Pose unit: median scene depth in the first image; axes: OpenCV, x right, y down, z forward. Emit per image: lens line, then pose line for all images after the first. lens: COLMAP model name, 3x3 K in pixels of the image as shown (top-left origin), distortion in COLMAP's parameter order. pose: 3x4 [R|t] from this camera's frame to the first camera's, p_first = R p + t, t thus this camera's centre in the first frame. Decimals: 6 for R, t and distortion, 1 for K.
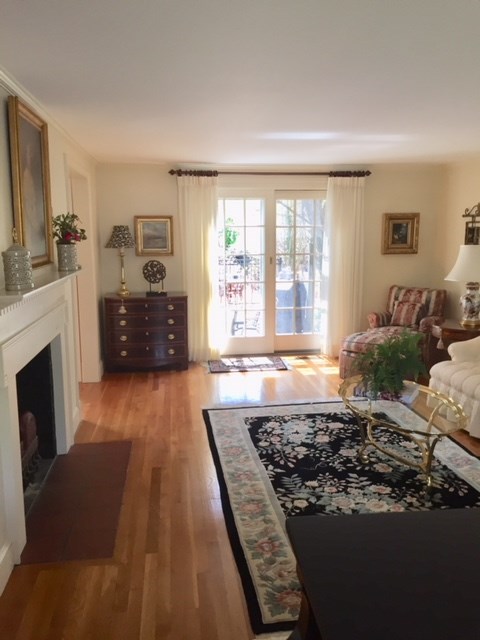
lens RADIAL K [[546.4, 0, 241.5], [0, 546.4, 319.4], [0, 0, 1]] dist [0.041219, -0.049310]
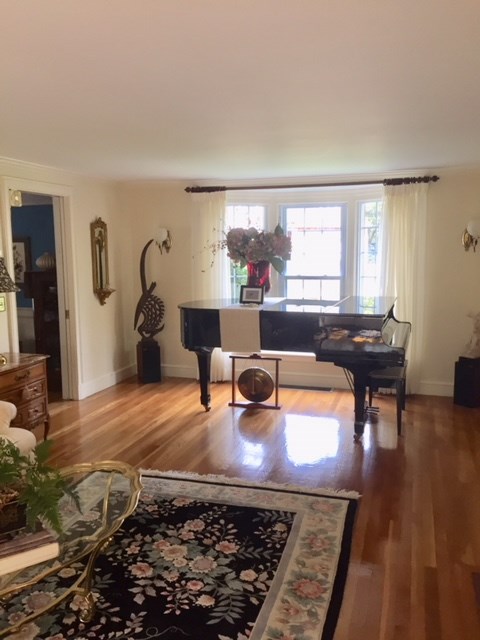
lens RADIAL K [[546.4, 0, 240.8], [0, 546.4, 319.4], [0, 0, 1]] dist [0.041219, -0.049310]
pose [[-0.907216, -0.042564, 0.418505, -0.205235], [0.079800, 0.959390, 0.270562, -0.253450], [-0.413026, 0.278855, -0.866977, 1.550320]]
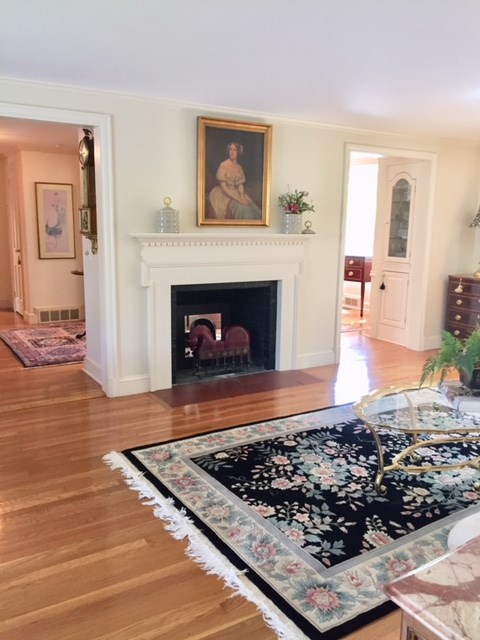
lens RADIAL K [[546.4, 0, 239.8], [0, 546.4, 320.4], [0, 0, 1]] dist [0.041219, -0.049310]
pose [[0.399653, 0.171681, -0.900446, 0.979844], [-0.163909, 0.979858, 0.114072, -0.018011], [0.901893, 0.102001, 0.419744, 0.397928]]
